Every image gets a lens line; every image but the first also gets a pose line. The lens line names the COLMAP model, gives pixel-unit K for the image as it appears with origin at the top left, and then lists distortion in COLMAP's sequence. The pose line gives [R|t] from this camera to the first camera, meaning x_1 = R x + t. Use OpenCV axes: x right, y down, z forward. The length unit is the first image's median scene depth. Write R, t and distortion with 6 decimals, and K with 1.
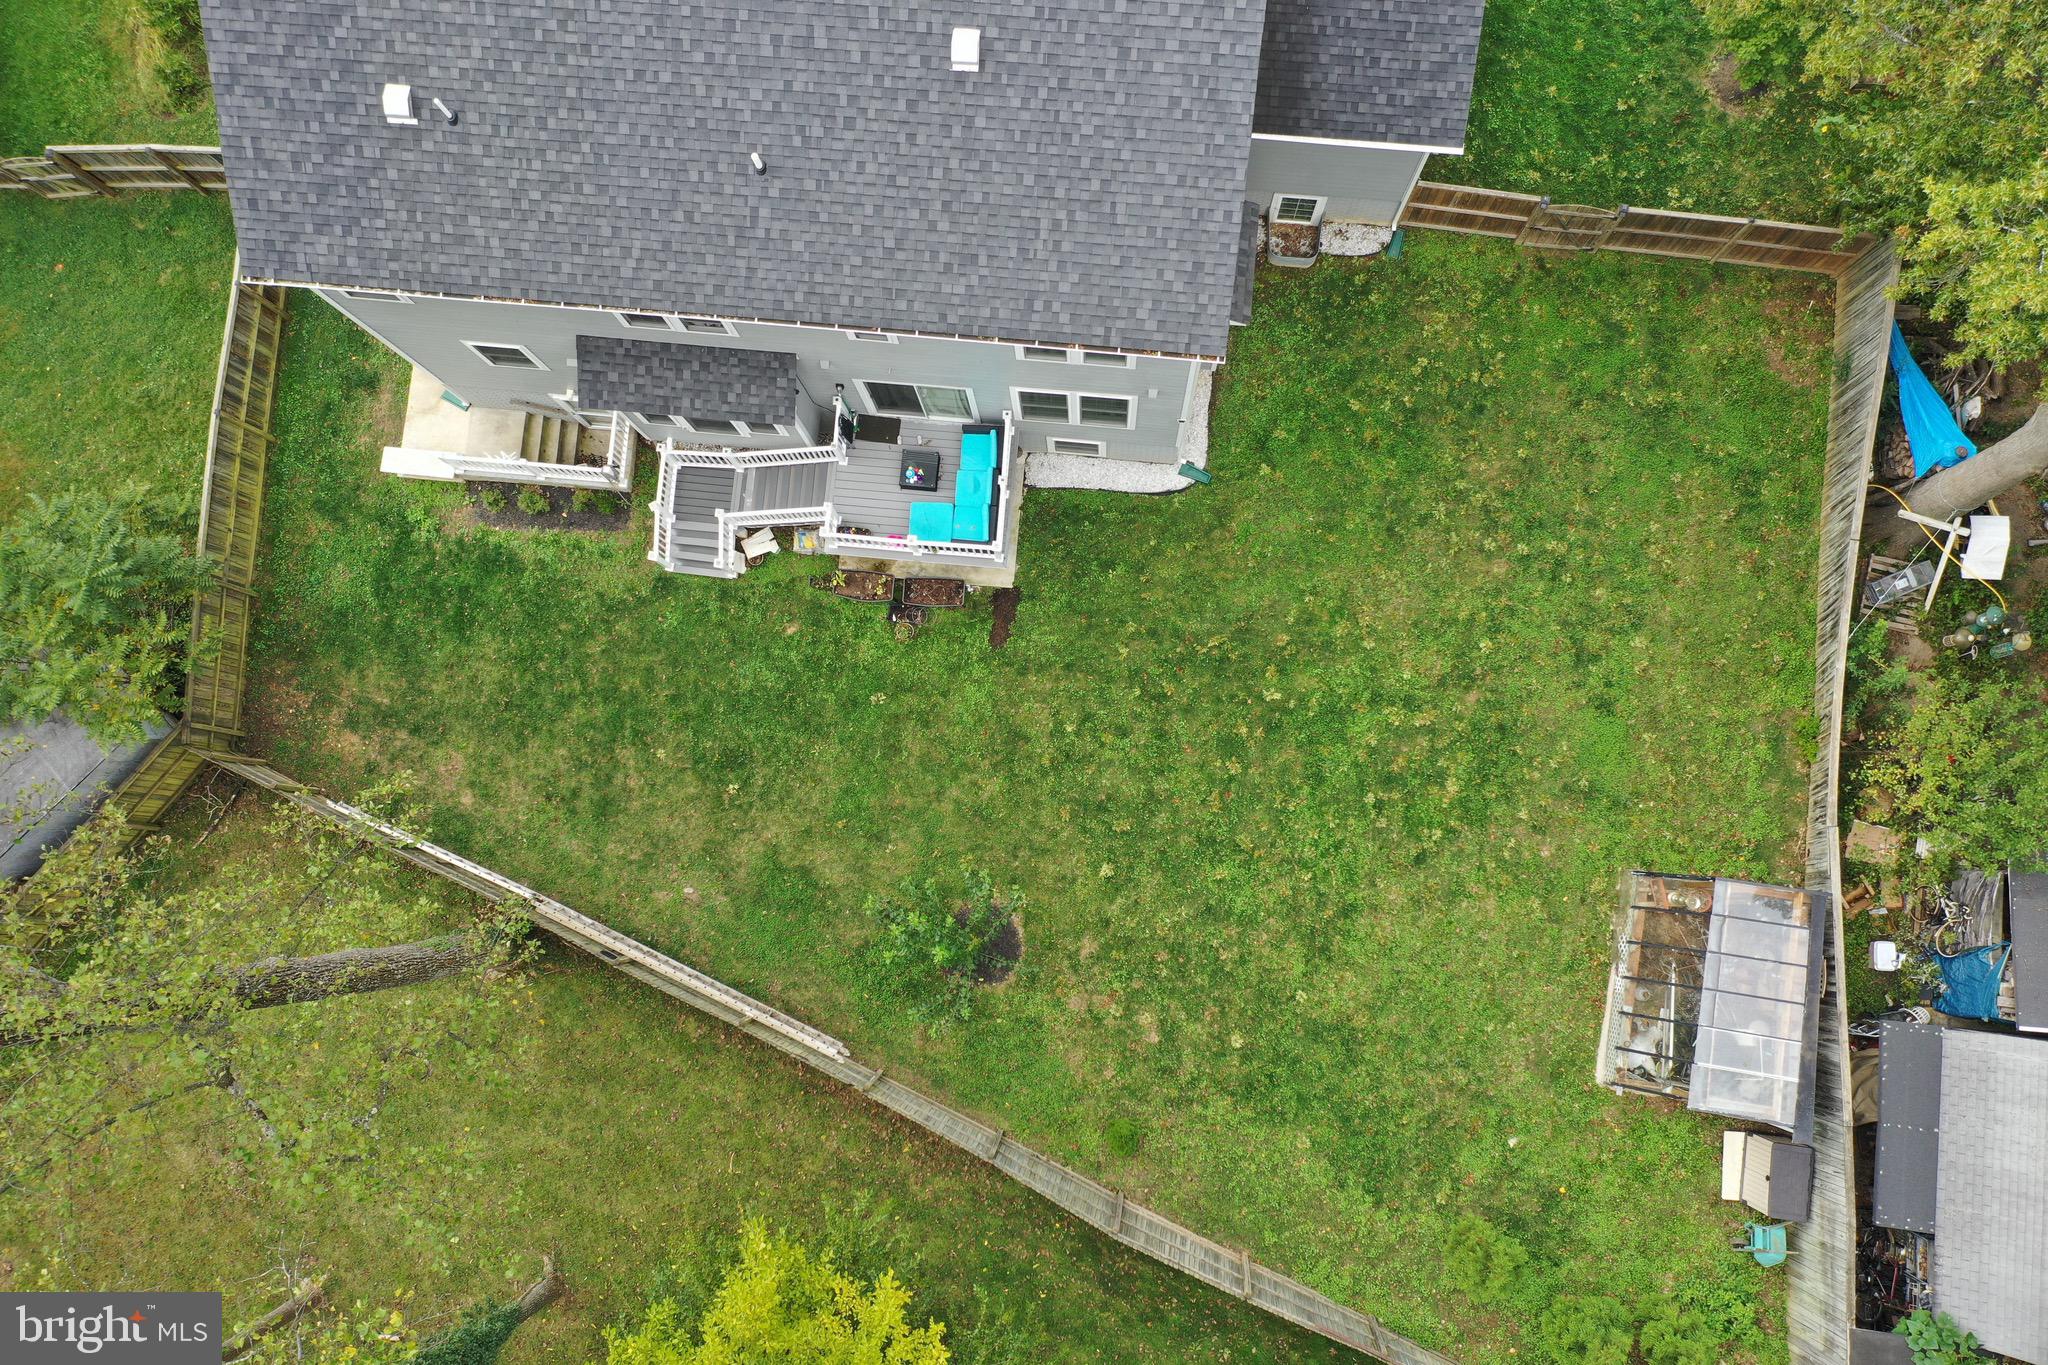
lens RADIAL K [[1606.2, 0, 1028.4], [0, 1606.2, 685.1], [0, 0, 1]] dist [-0.010954, -0.000320]
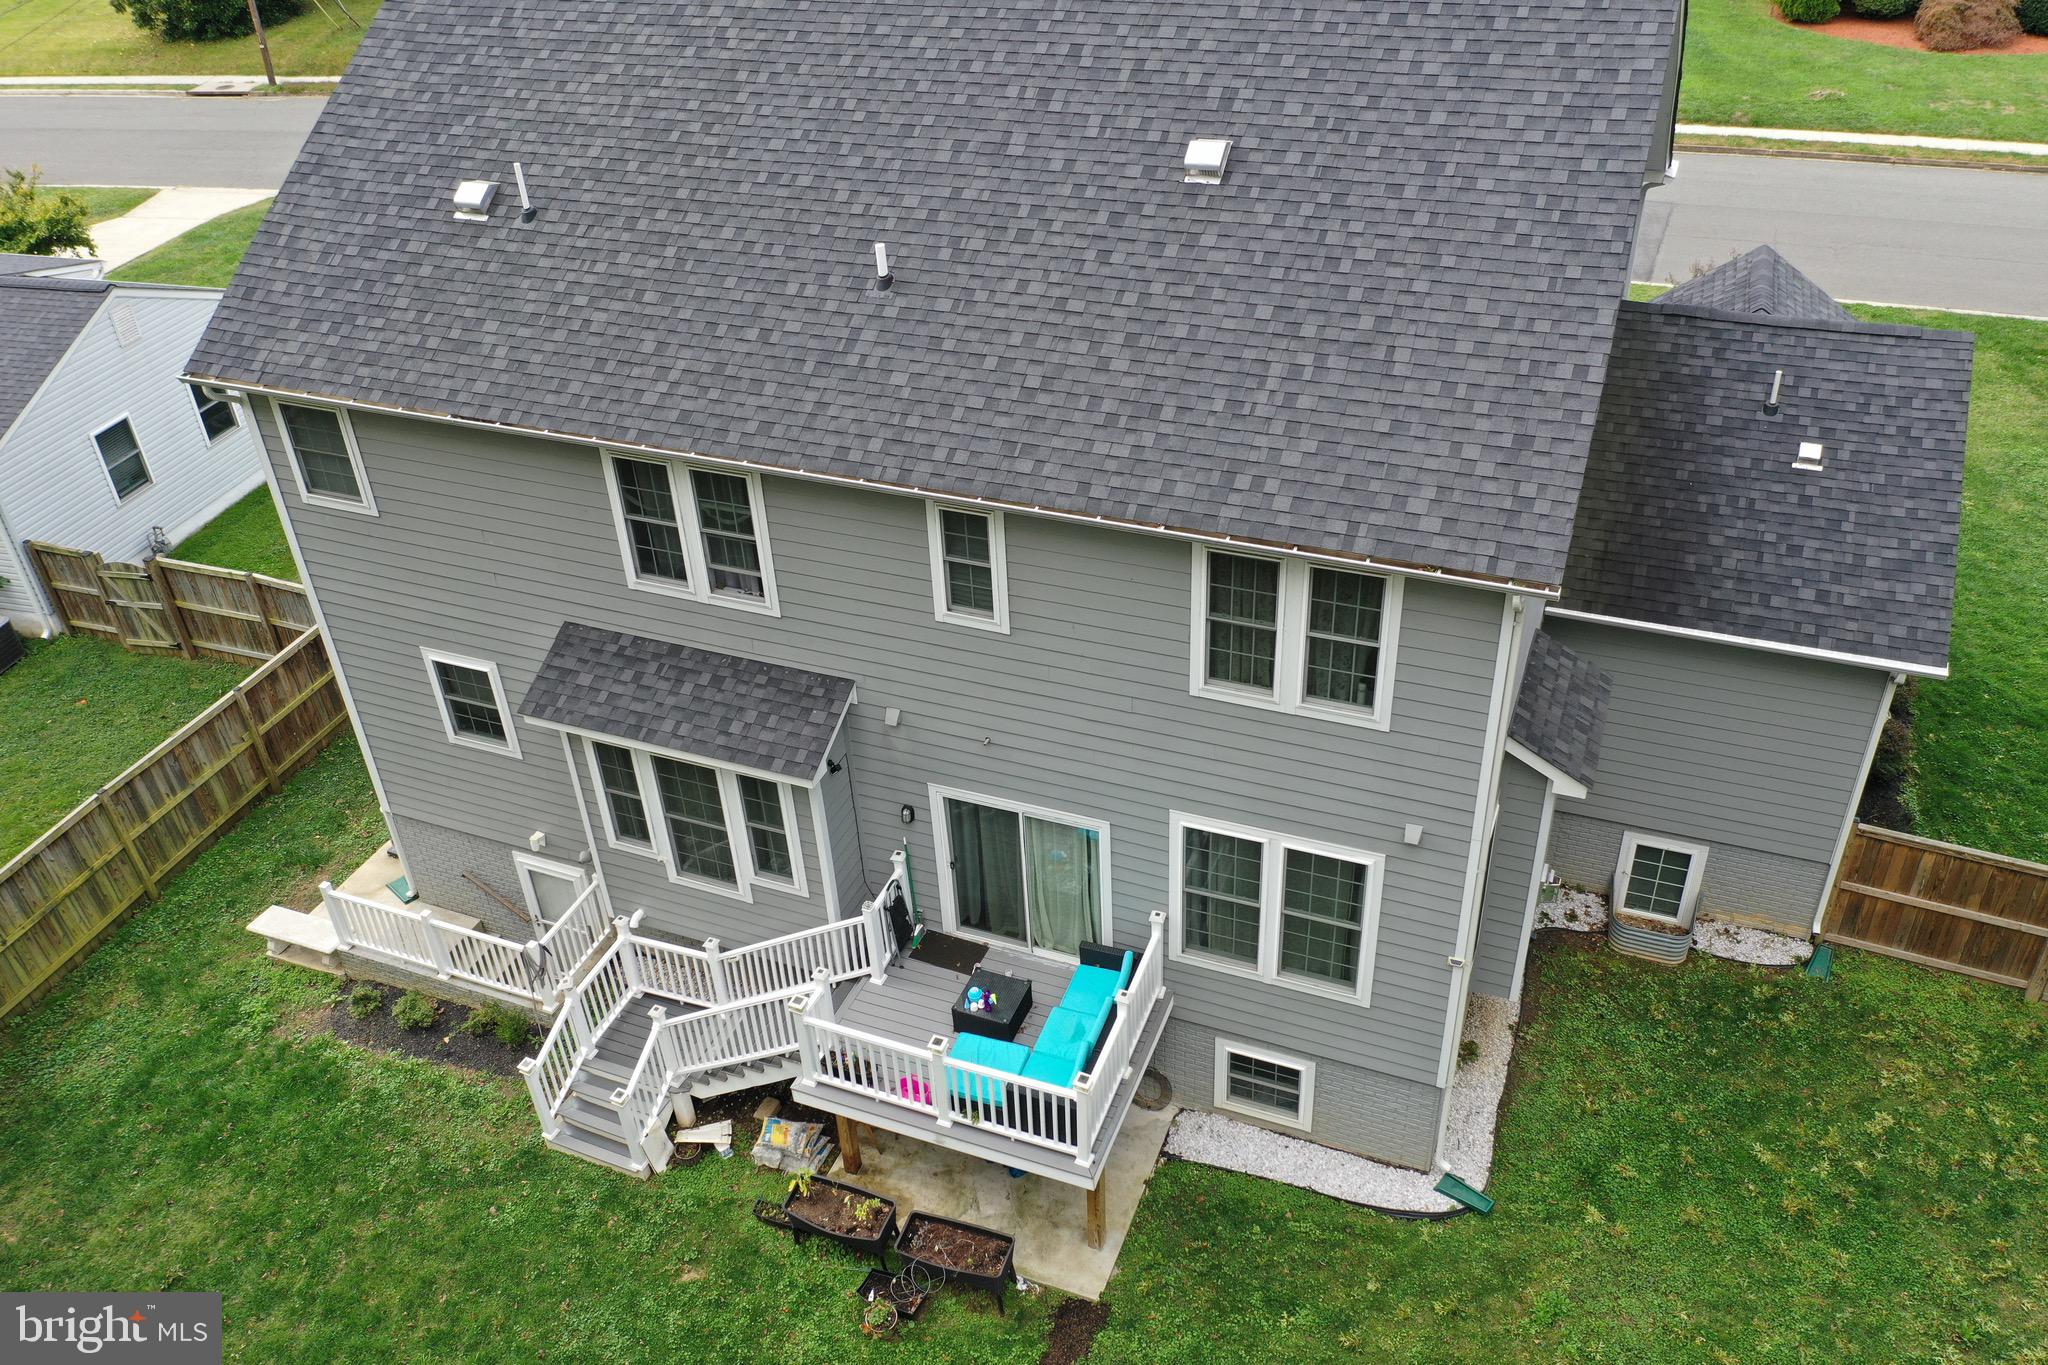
lens RADIAL K [[1606.2, 0, 1028.4], [0, 1606.2, 685.1], [0, 0, 1]] dist [-0.010954, -0.000320]
pose [[0.958681, 0.157332, -0.237018, 0.064778], [-0.281689, 0.641476, -0.713555, 0.203660], [0.039776, 0.750836, 0.659289, 0.510292]]
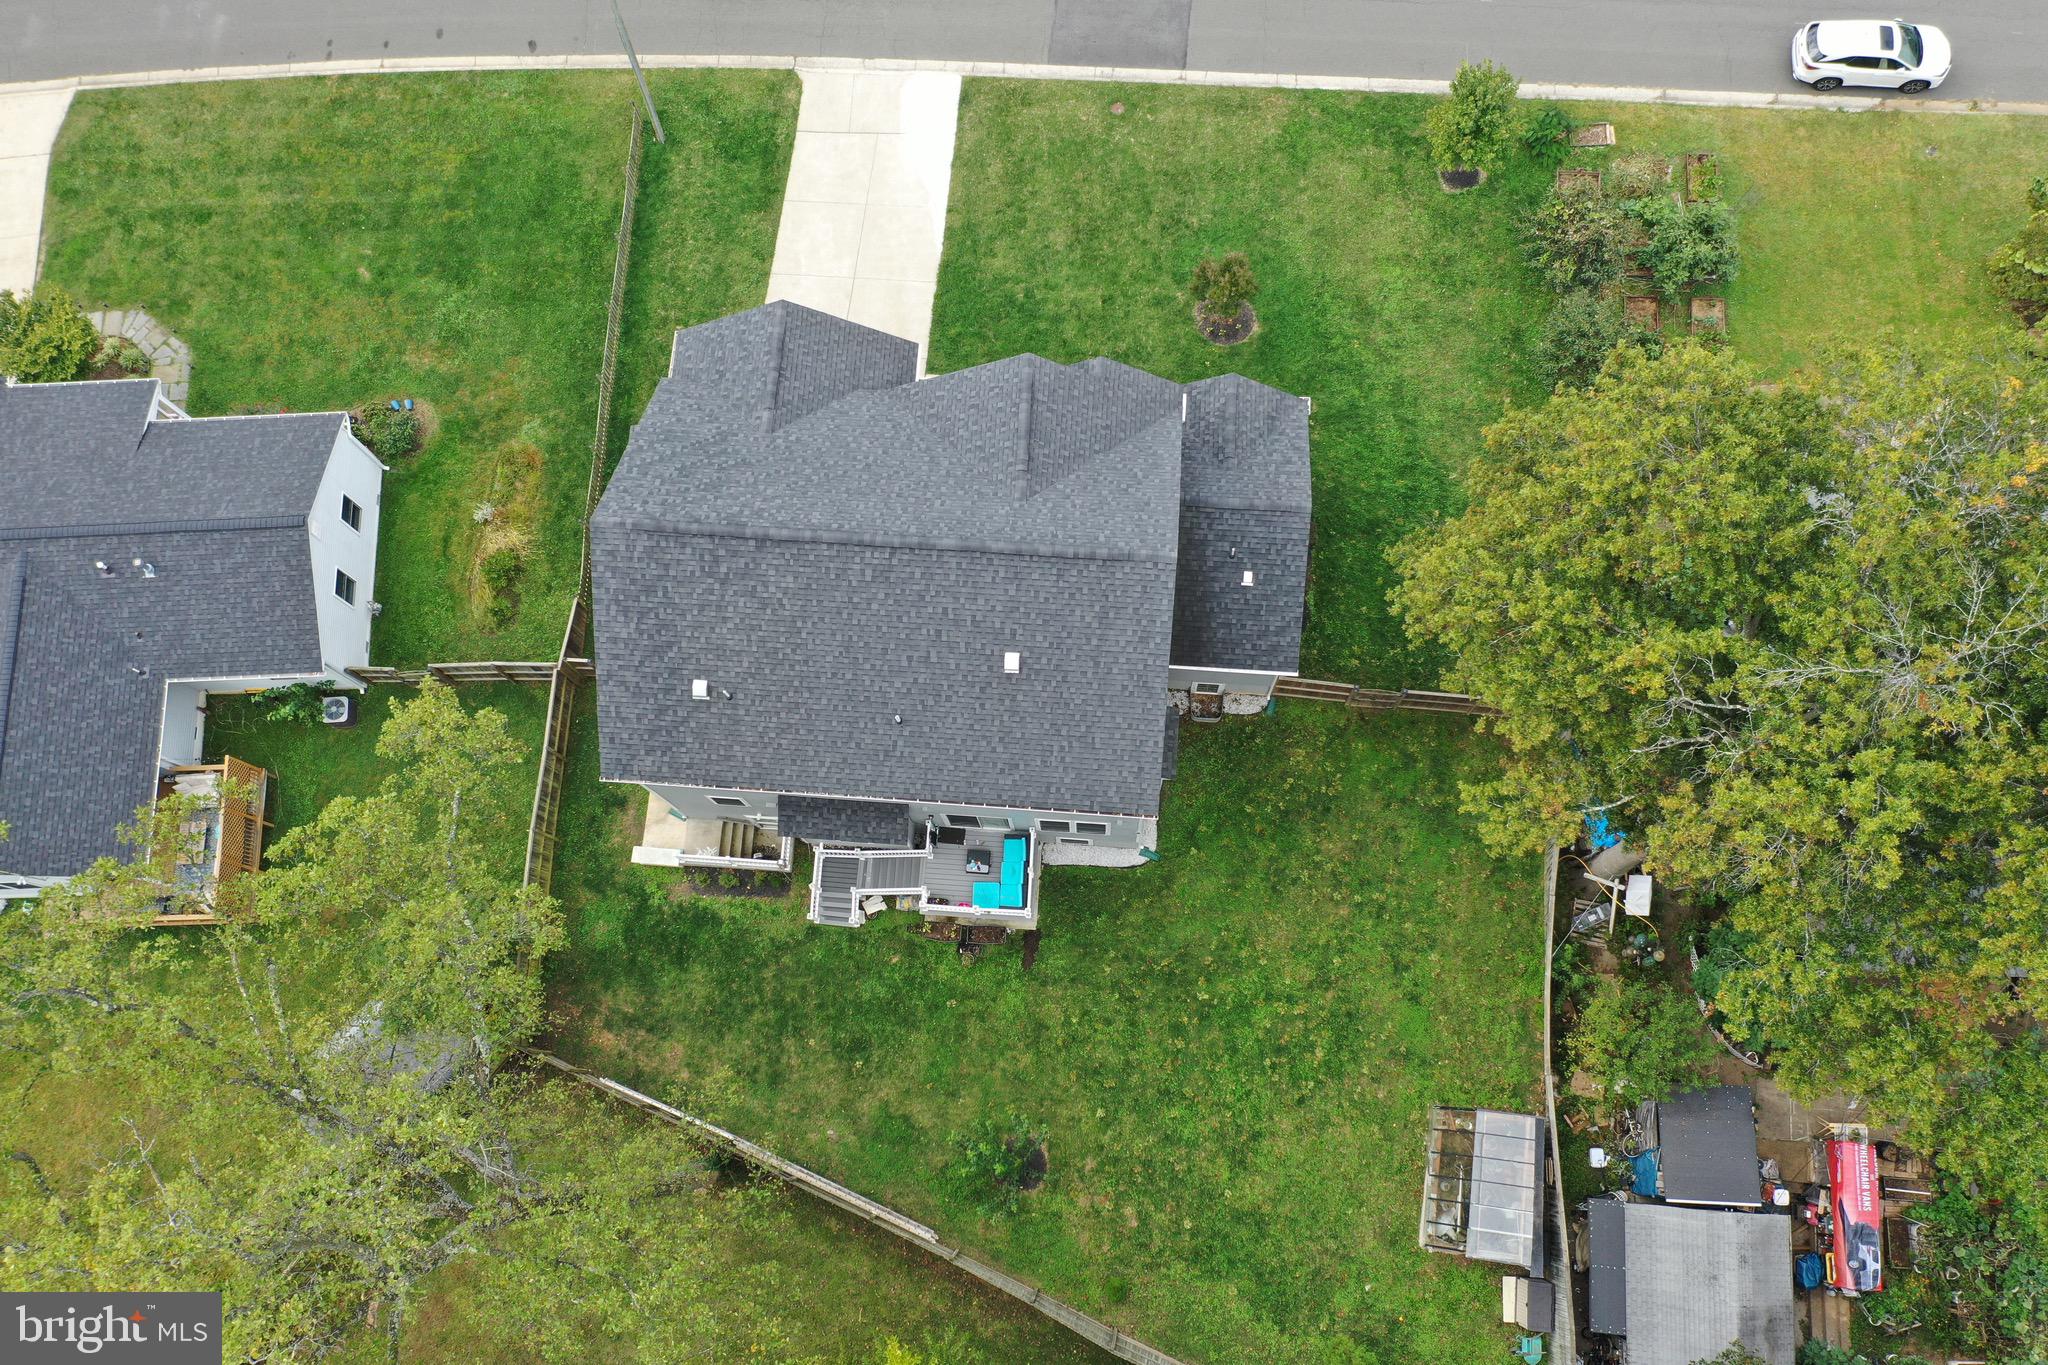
lens RADIAL K [[1608.5, 0, 1028.3], [0, 1608.5, 684.5], [0, 0, 1]] dist [-0.009980, -0.000137]
pose [[0.999770, -0.020256, 0.007112, -0.024576], [0.021082, 0.988922, -0.146931, -0.069436], [-0.004057, 0.147047, 0.989121, -0.614878]]
